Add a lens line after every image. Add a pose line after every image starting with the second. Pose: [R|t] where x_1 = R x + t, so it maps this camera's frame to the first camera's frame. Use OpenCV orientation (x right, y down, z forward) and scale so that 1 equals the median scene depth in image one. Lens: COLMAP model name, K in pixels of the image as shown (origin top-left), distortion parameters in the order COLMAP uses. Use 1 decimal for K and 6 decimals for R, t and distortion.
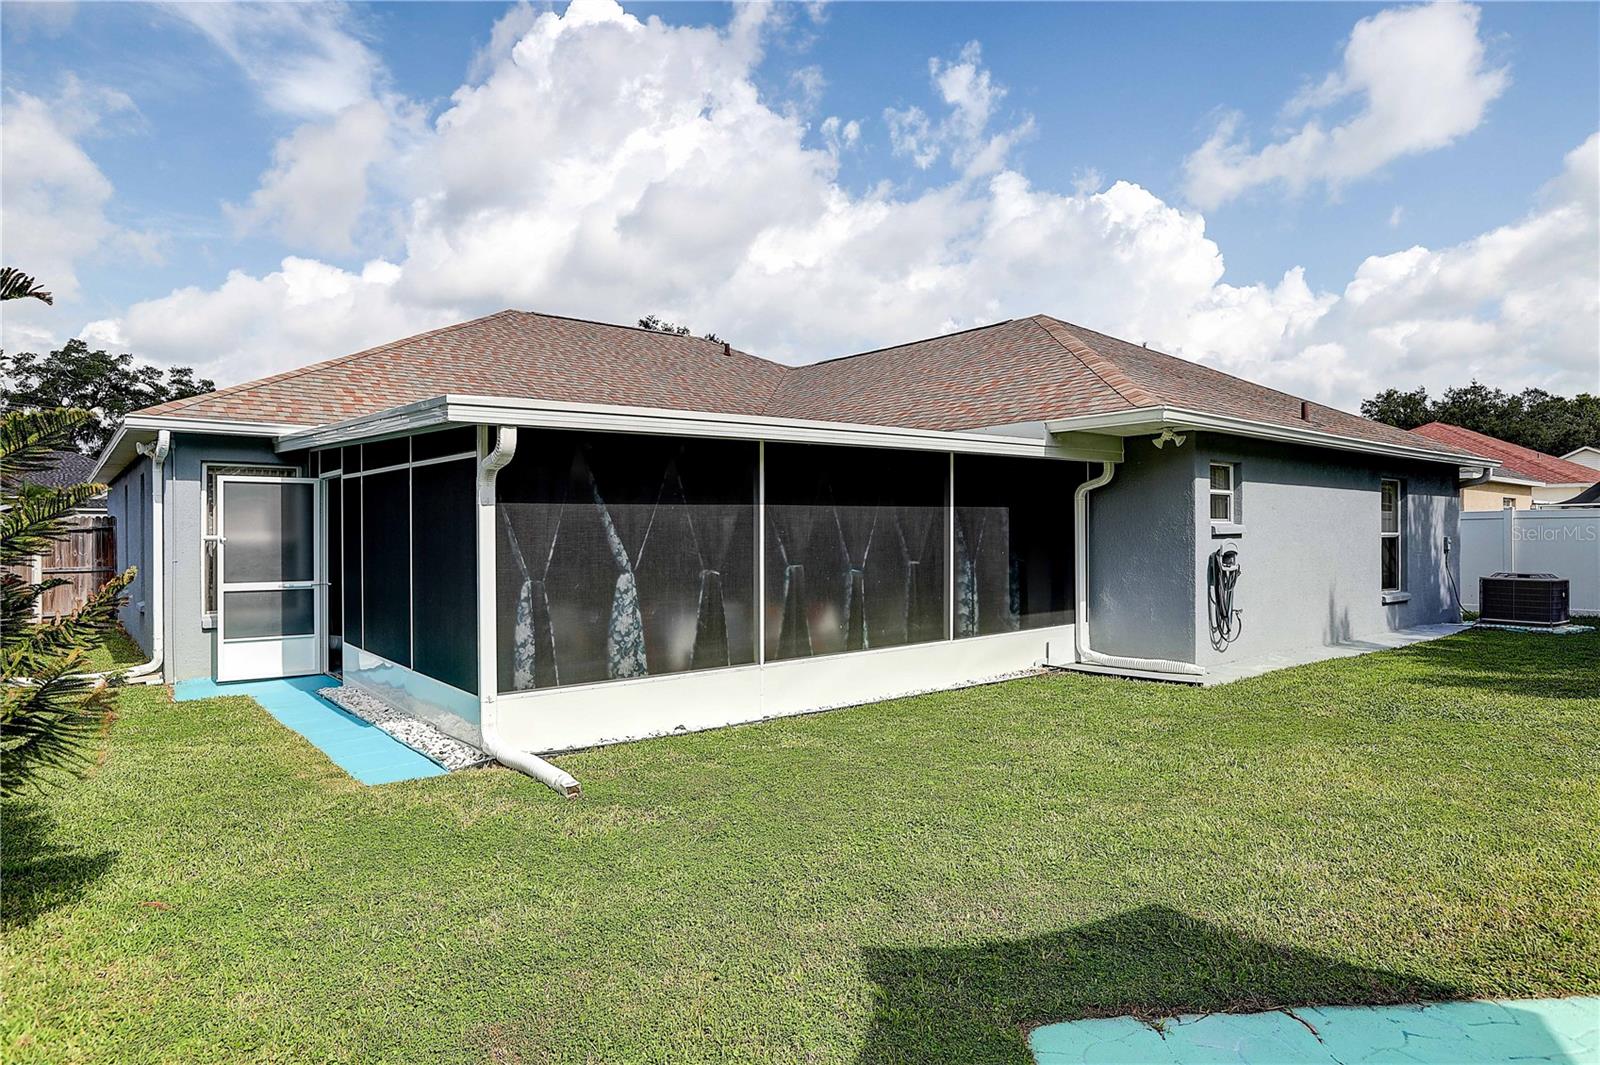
lens RADIAL K [[897.8, 0, 797.6], [0, 897.8, 533.2], [0, 0, 1]] dist [0.001989, 0.000500]
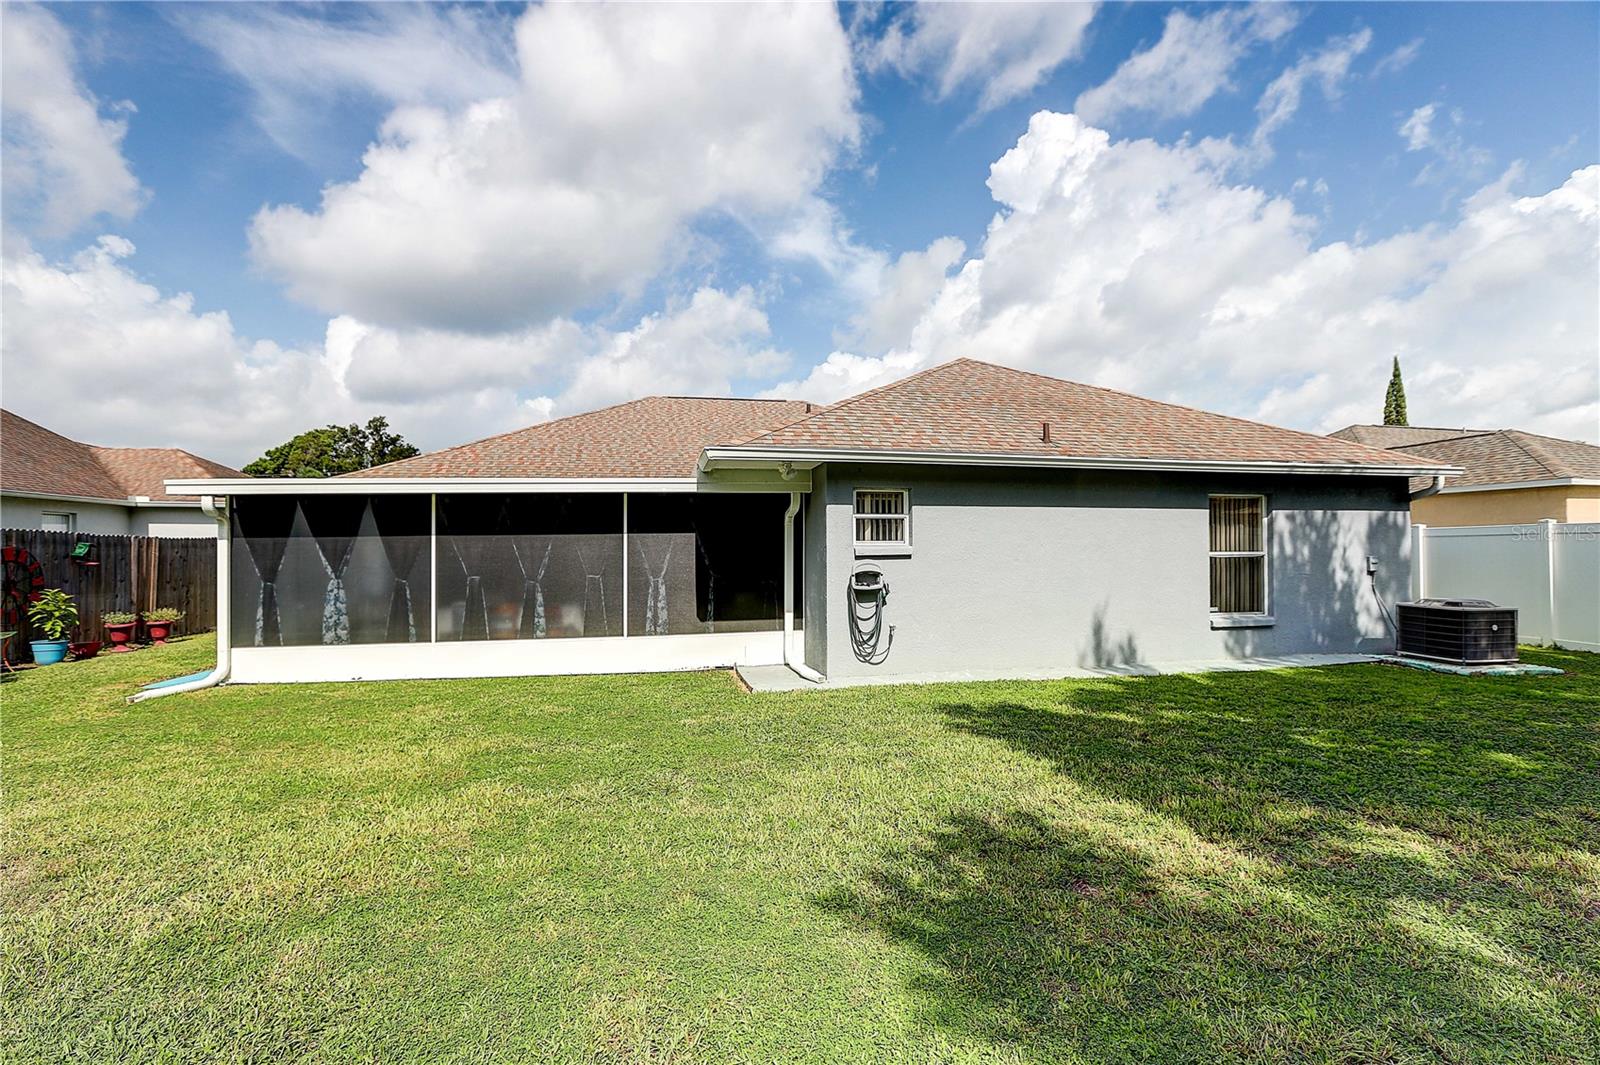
lens RADIAL K [[726.6, 0, 802.2], [0, 726.6, 542.5], [0, 0, 1]] dist [-0.043921, 0.011341]
pose [[0.883661, -0.007095, -0.468073, 0.815117], [0.001905, 0.999931, -0.011560, -0.004516], [0.468123, 0.009324, 0.883614, 0.179996]]
